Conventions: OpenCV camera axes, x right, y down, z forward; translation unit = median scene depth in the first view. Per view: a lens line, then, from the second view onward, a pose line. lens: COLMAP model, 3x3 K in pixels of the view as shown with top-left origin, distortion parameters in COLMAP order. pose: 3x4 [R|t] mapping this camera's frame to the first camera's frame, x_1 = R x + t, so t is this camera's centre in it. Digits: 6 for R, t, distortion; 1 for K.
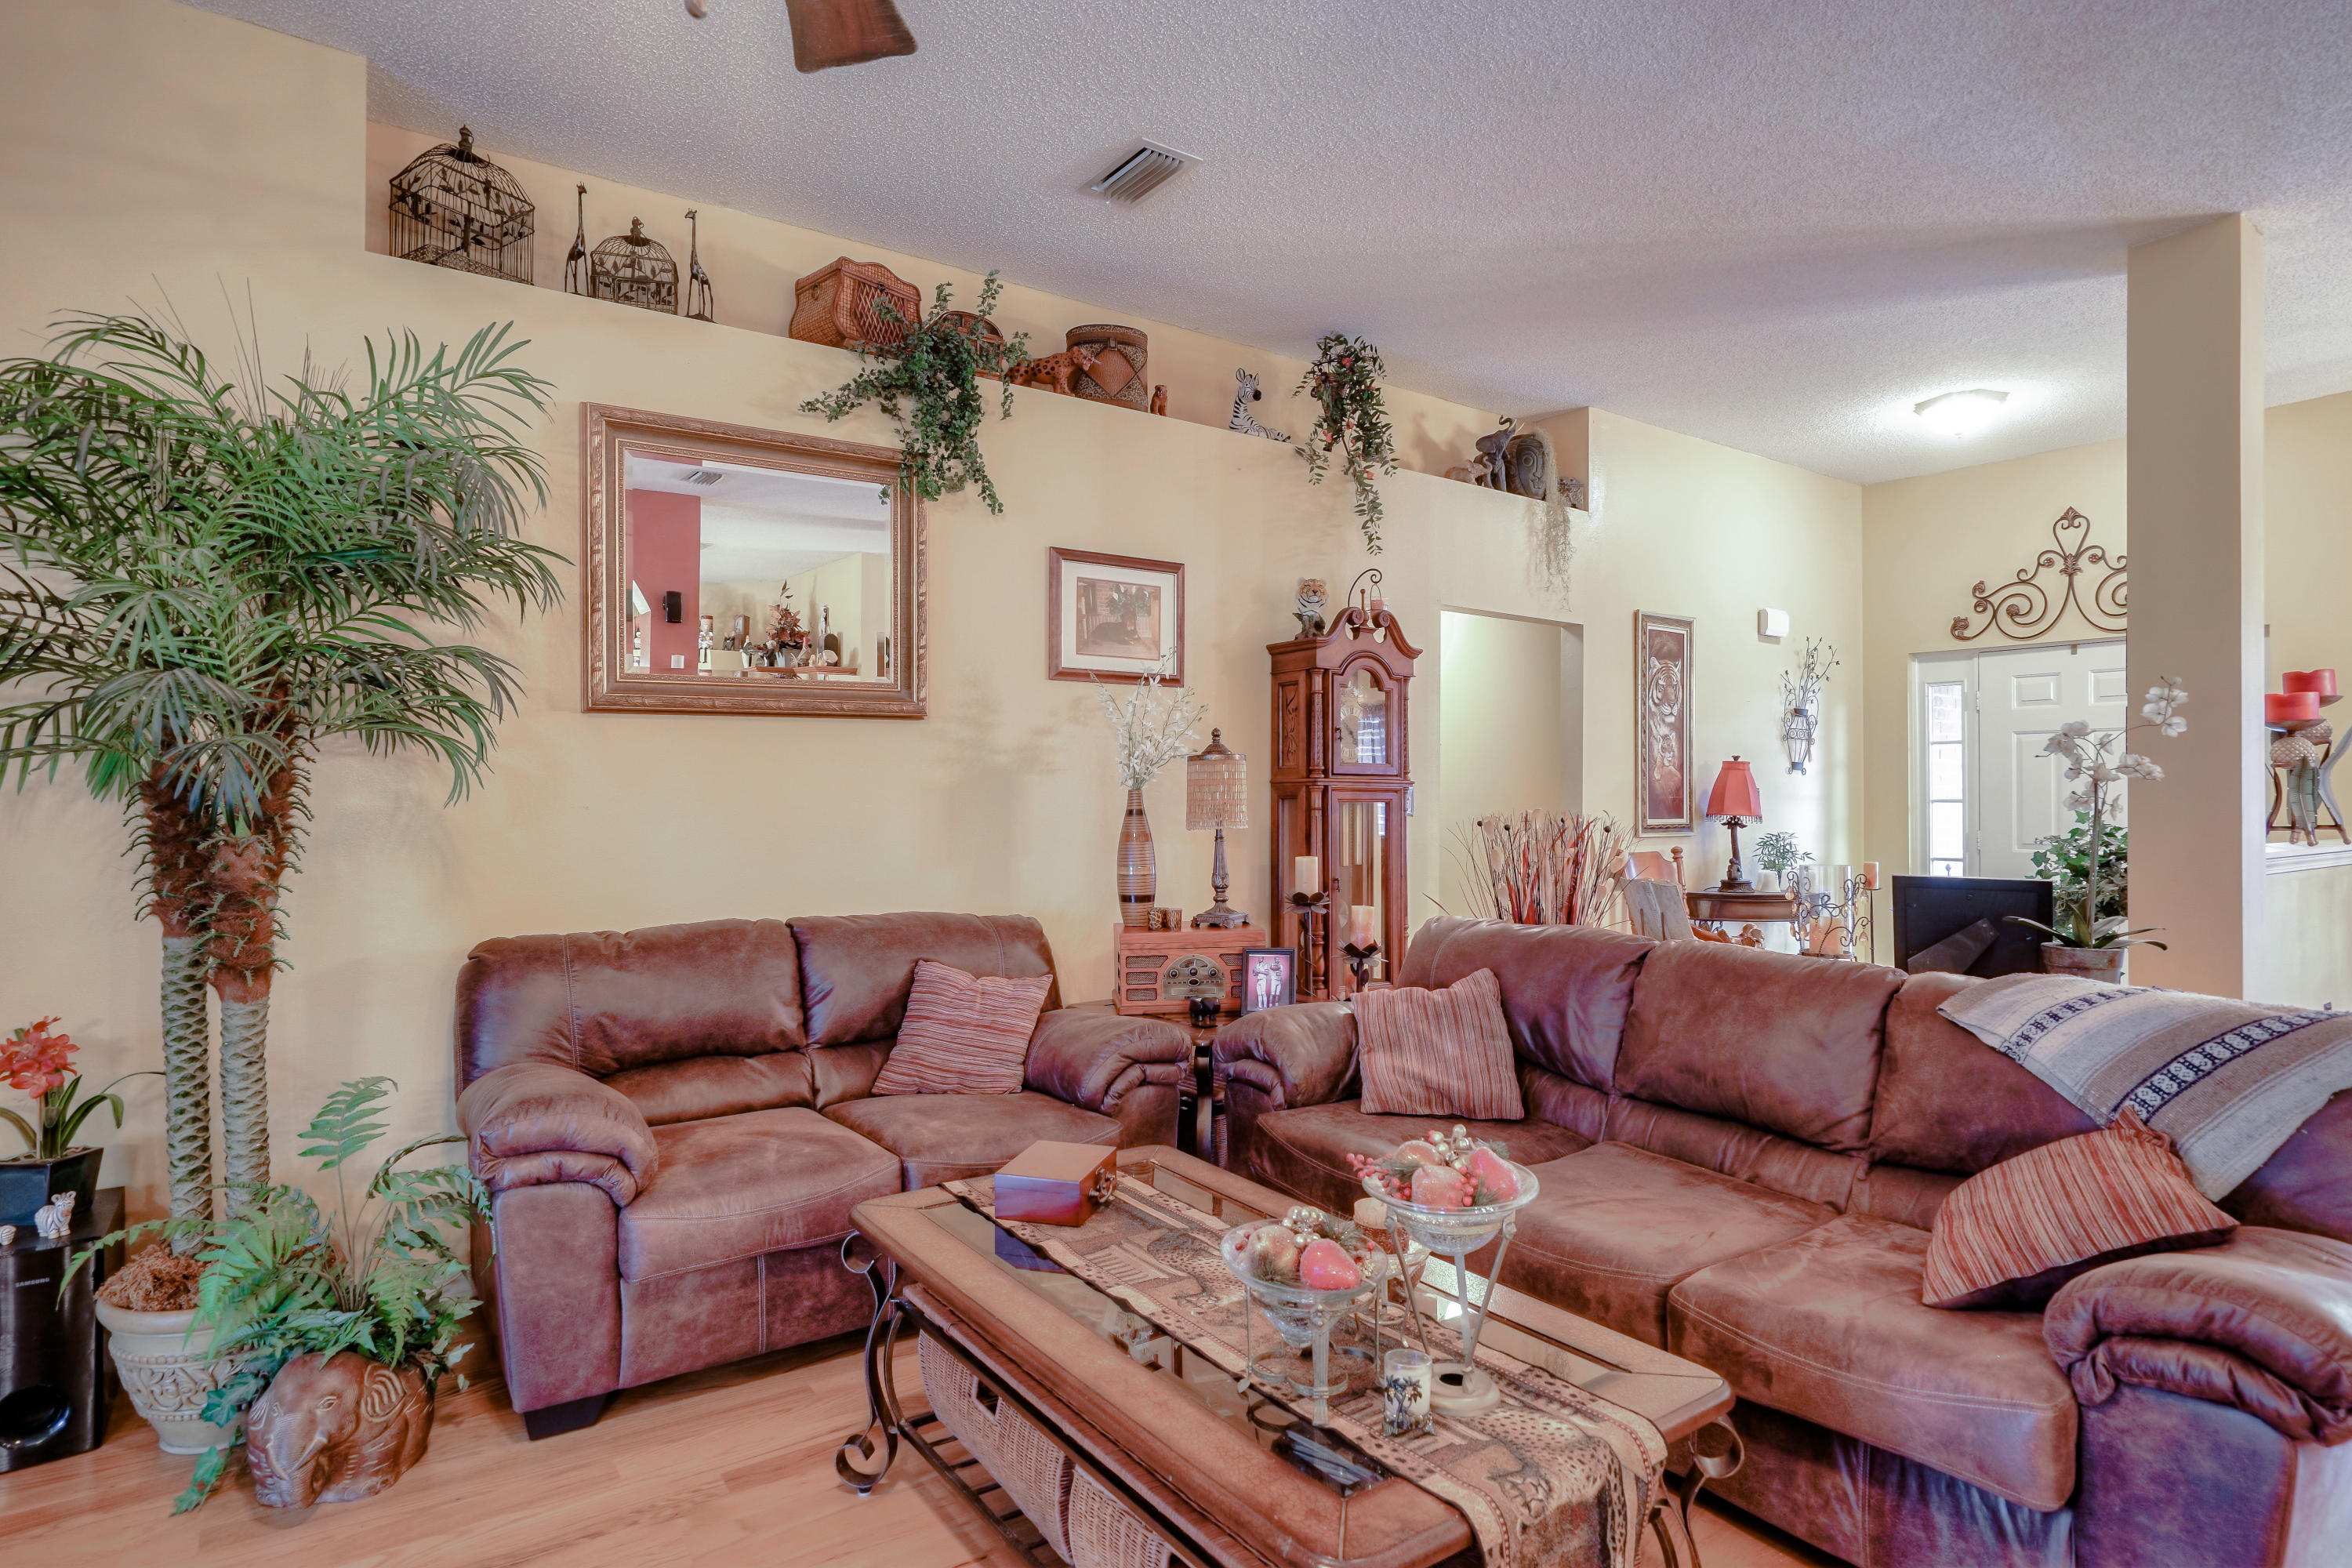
lens RADIAL K [[1254.9, 0, 1174.4], [0, 1254.9, 786.8], [0, 0, 1]] dist [-0.041563, 0.027797]
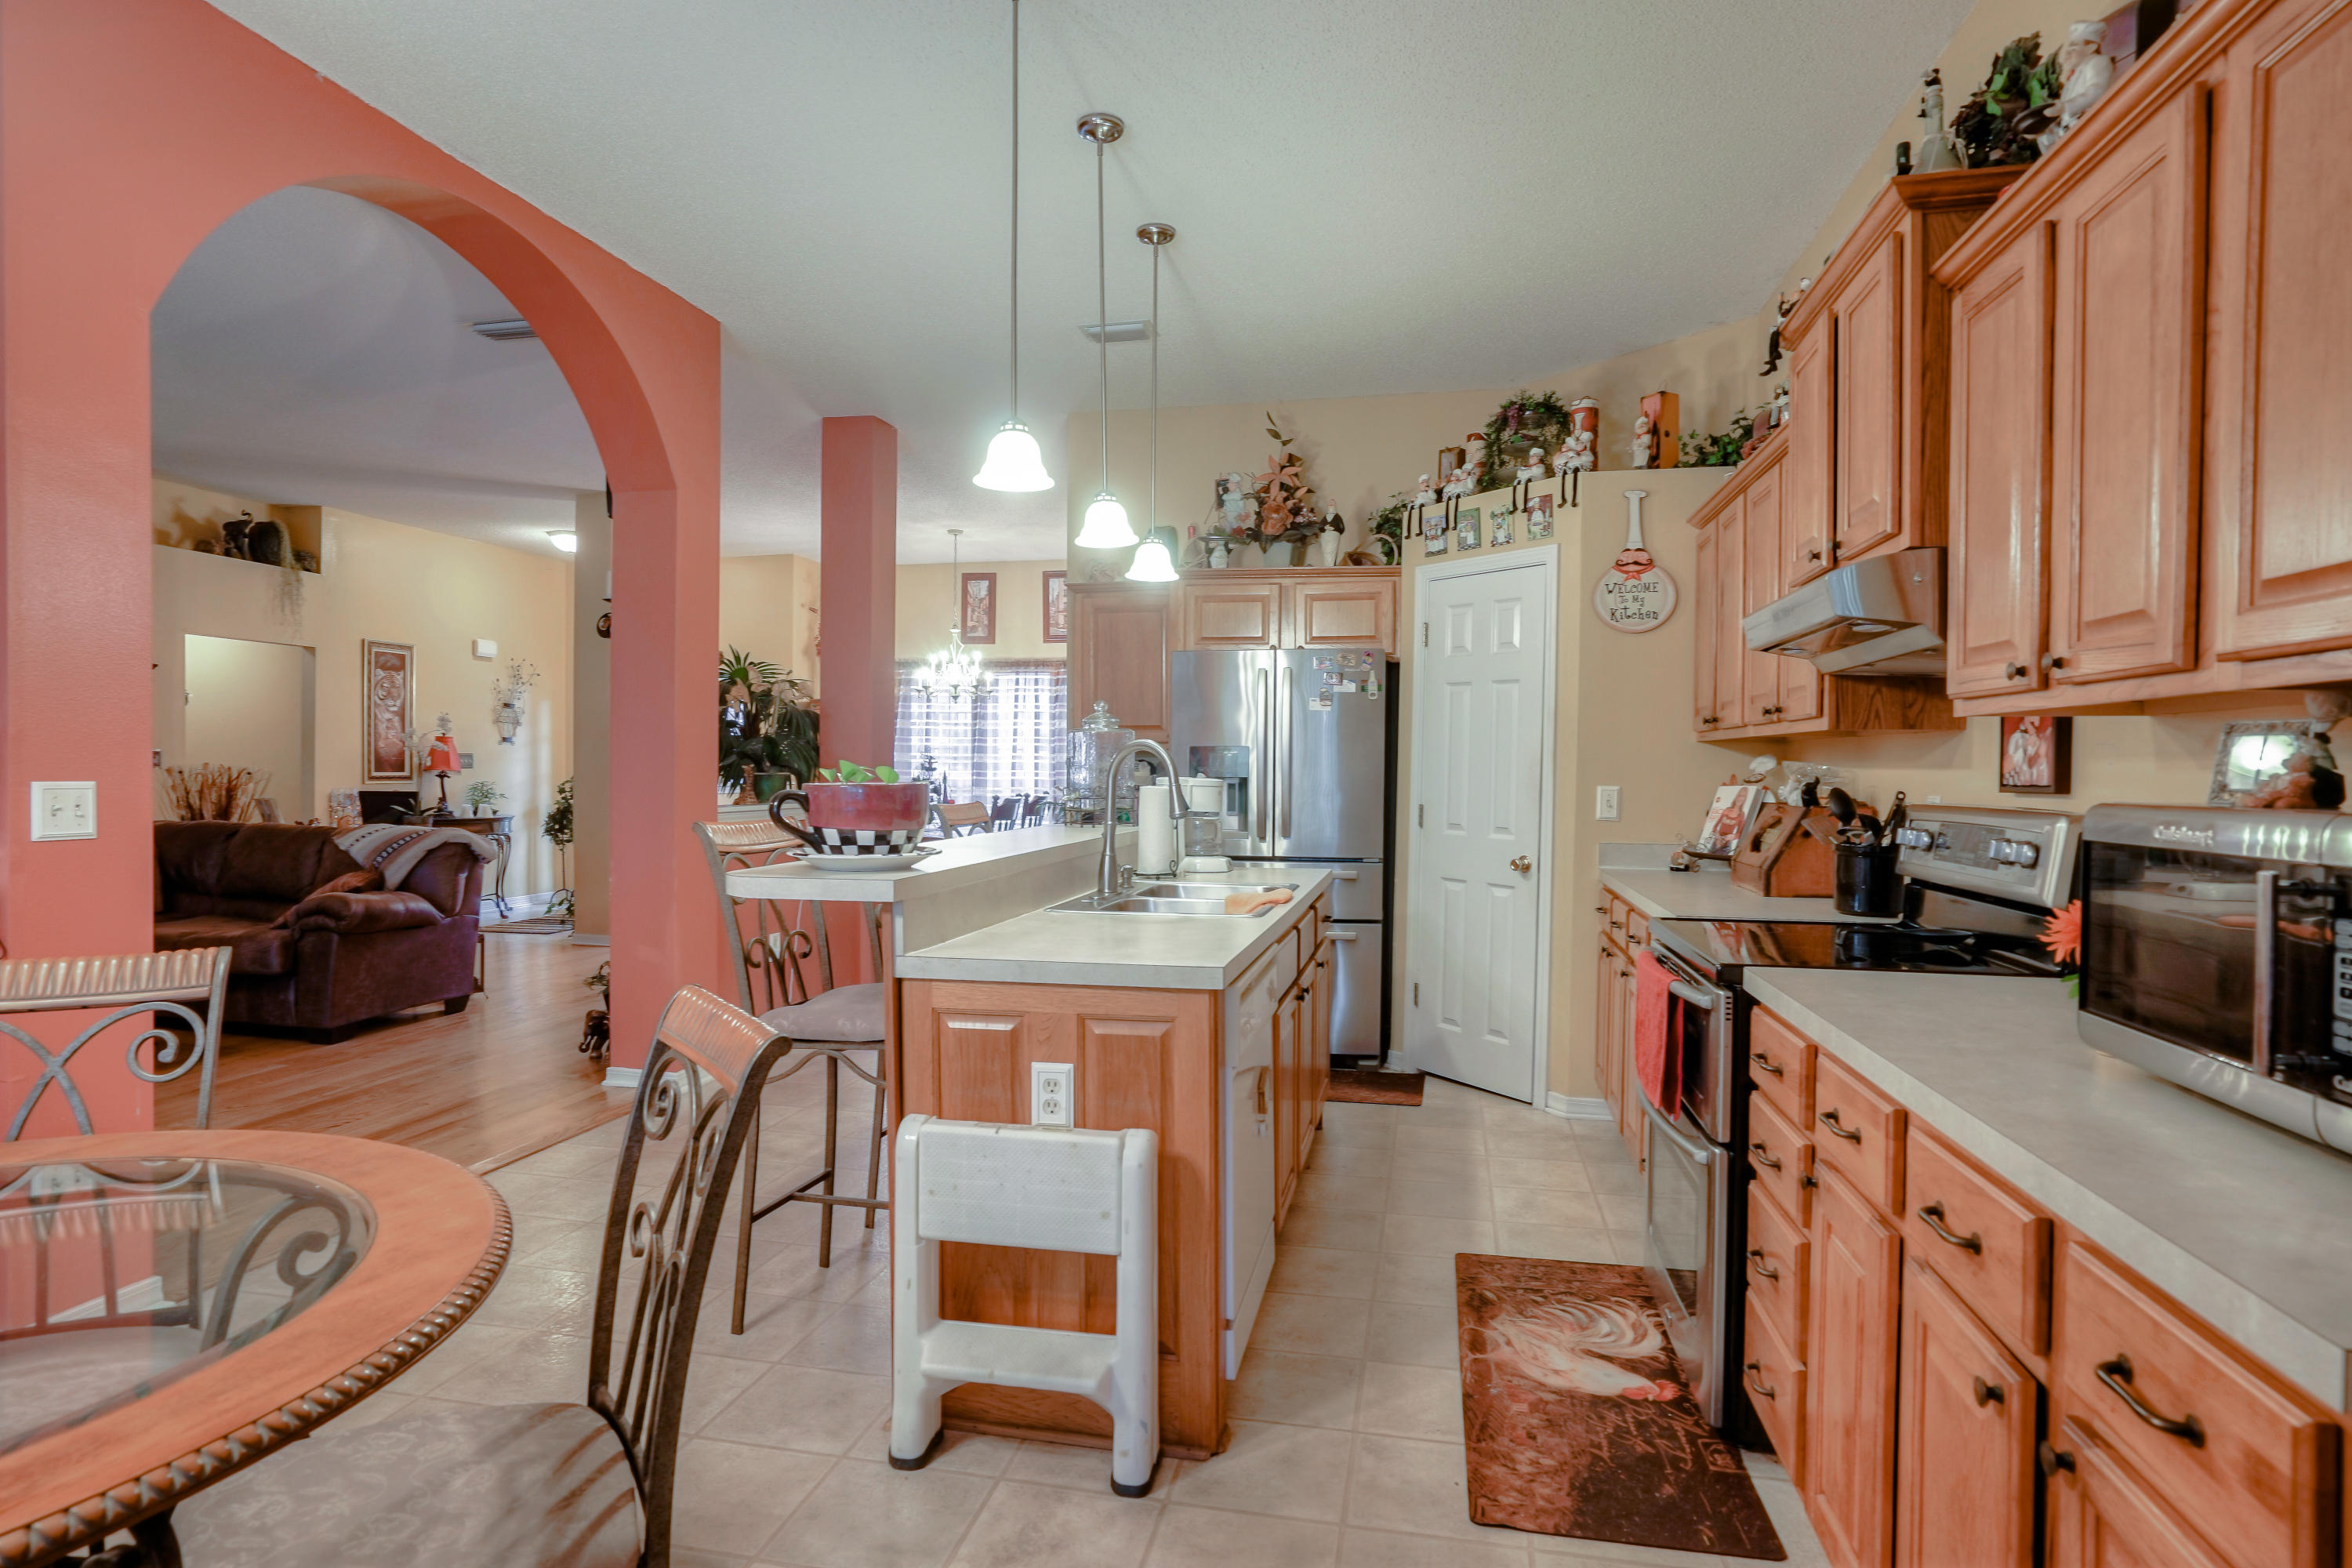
lens RADIAL K [[1254.9, 0, 1180.1], [0, 1254.9, 789.2], [0, 0, 1]] dist [-0.041563, 0.027797]
pose [[0.732965, -0.007228, 0.680228, 0.086884], [-0.013064, 0.999610, 0.024698, -0.005824], [-0.680141, -0.026989, 0.732584, -1.159087]]
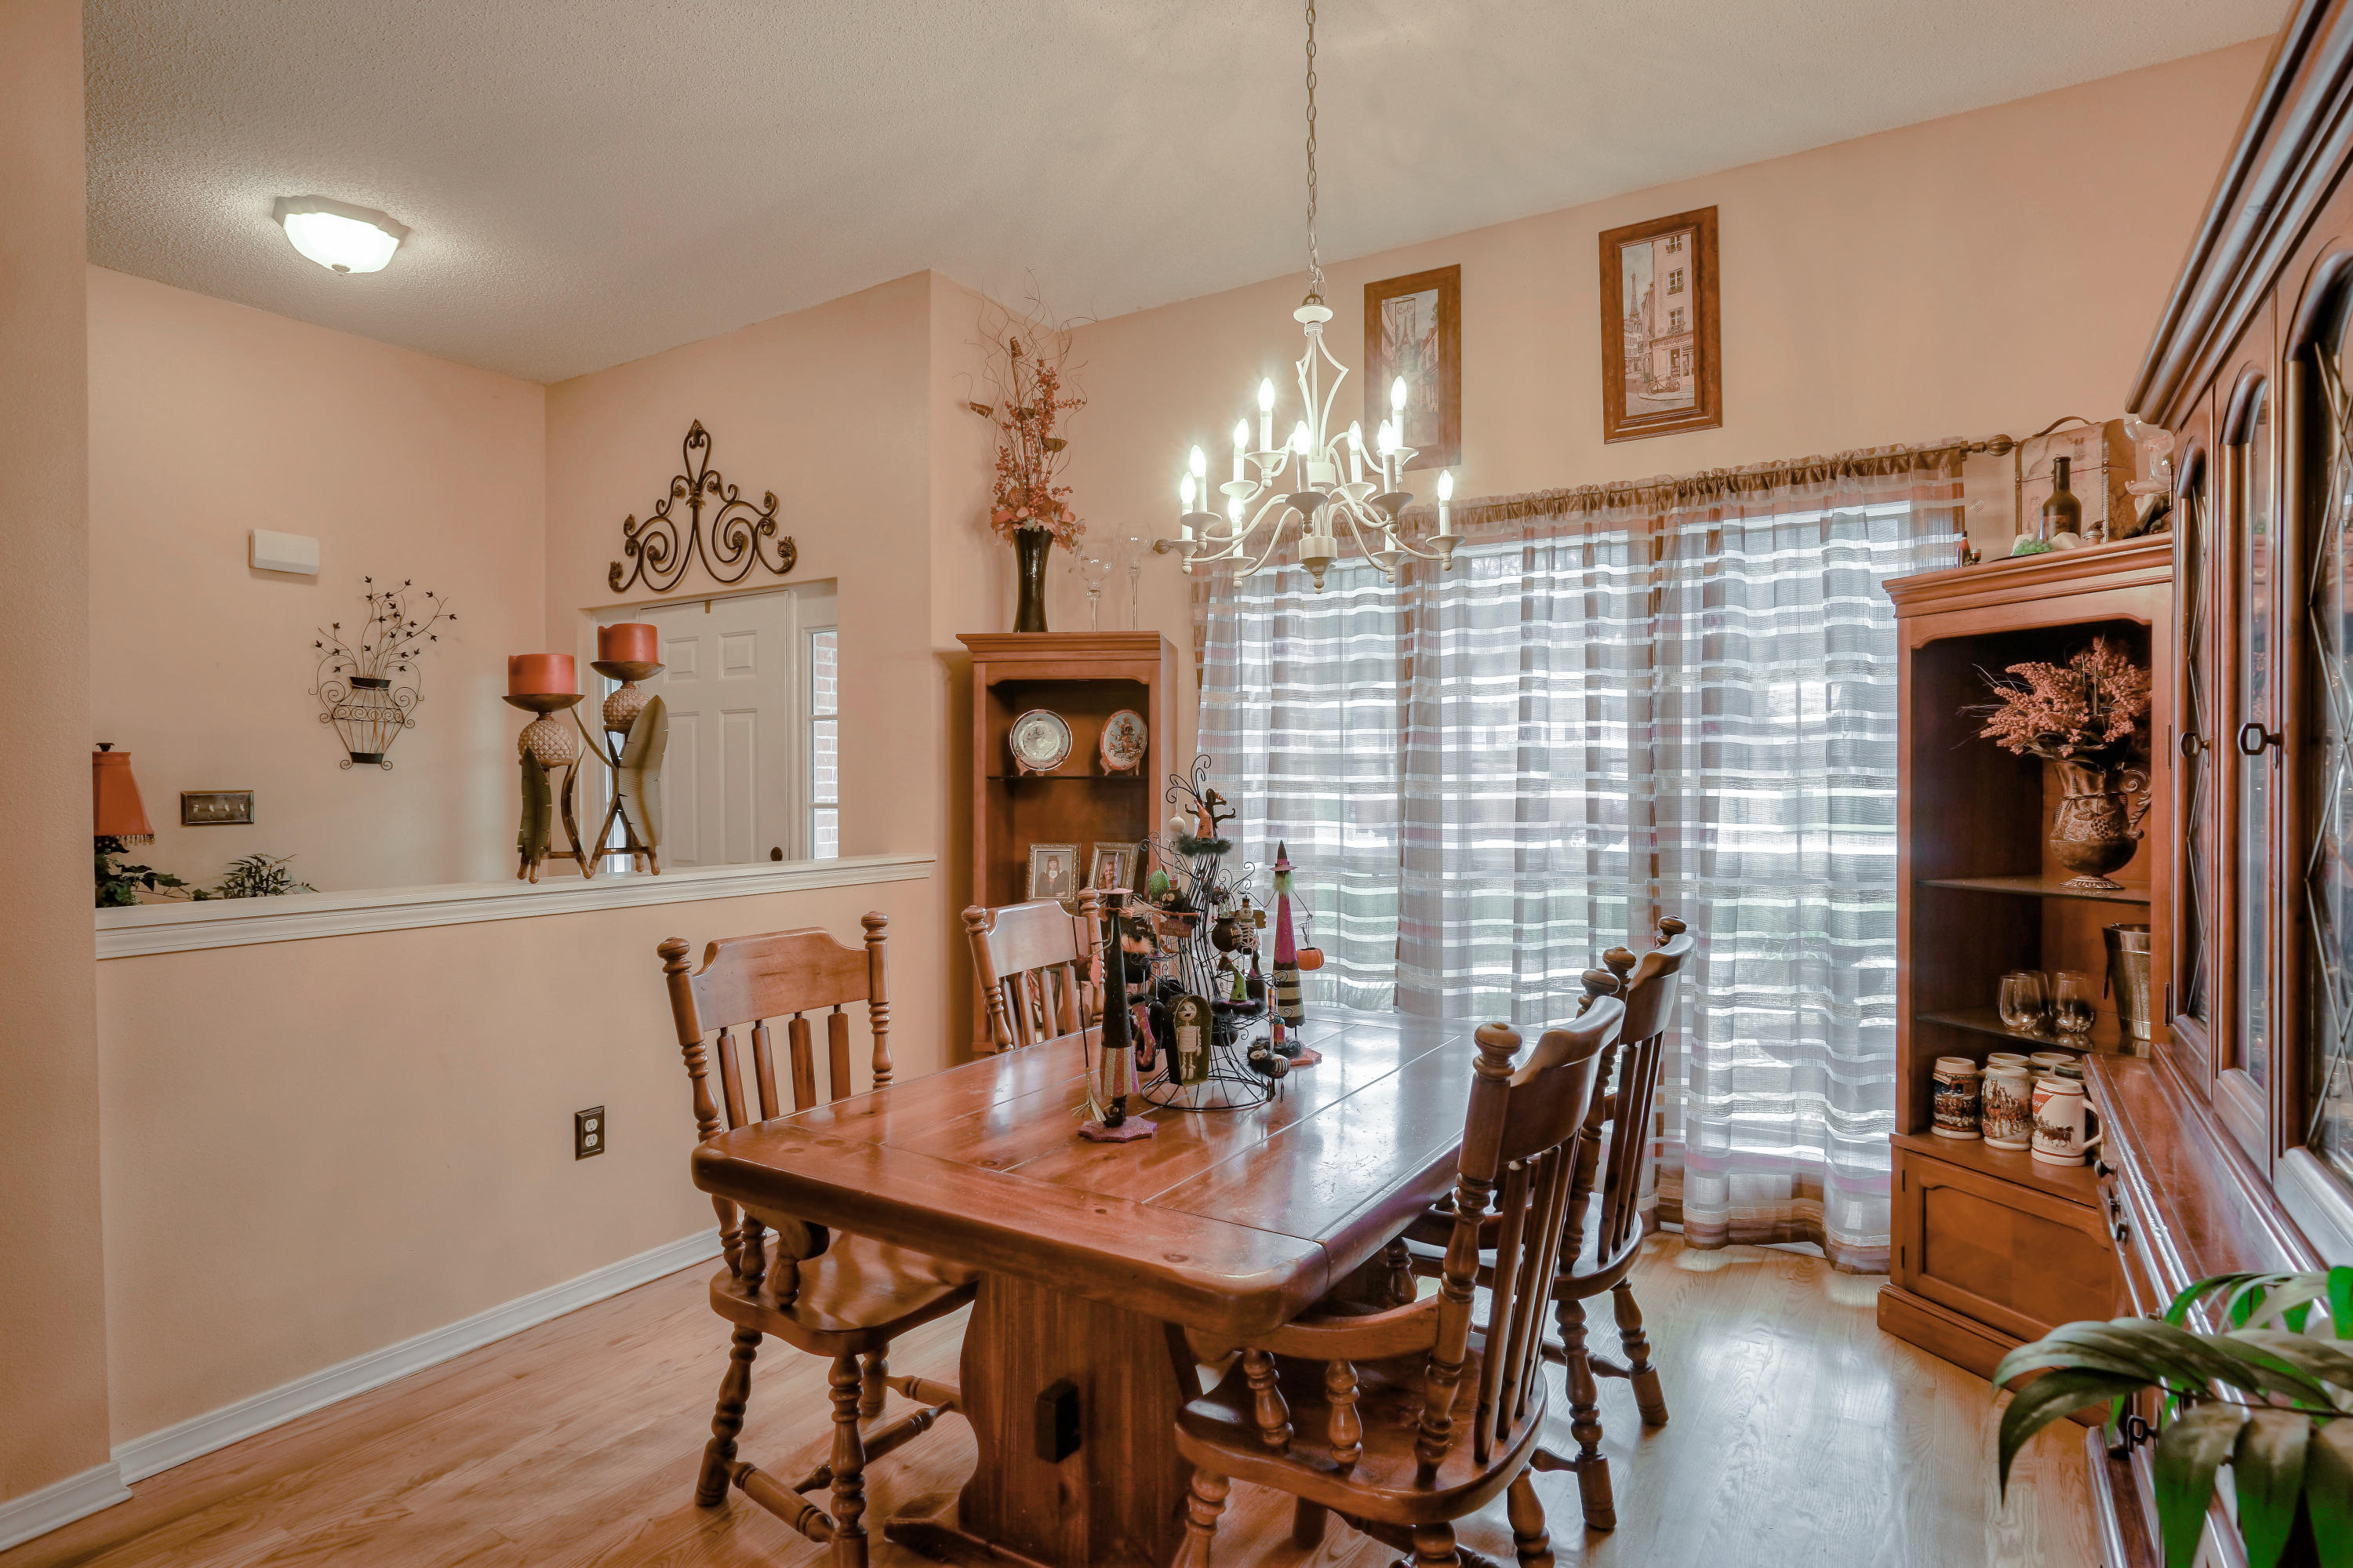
lens RADIAL K [[1255.5, 0, 1167.1], [0, 1255.5, 776.1], [0, 0, 1]] dist [-0.041563, 0.027797]
pose [[0.927006, -0.006705, 0.374987, 1.042398], [0.002822, 0.999937, 0.010905, -0.019871], [-0.375037, -0.009050, 0.926966, 0.258573]]
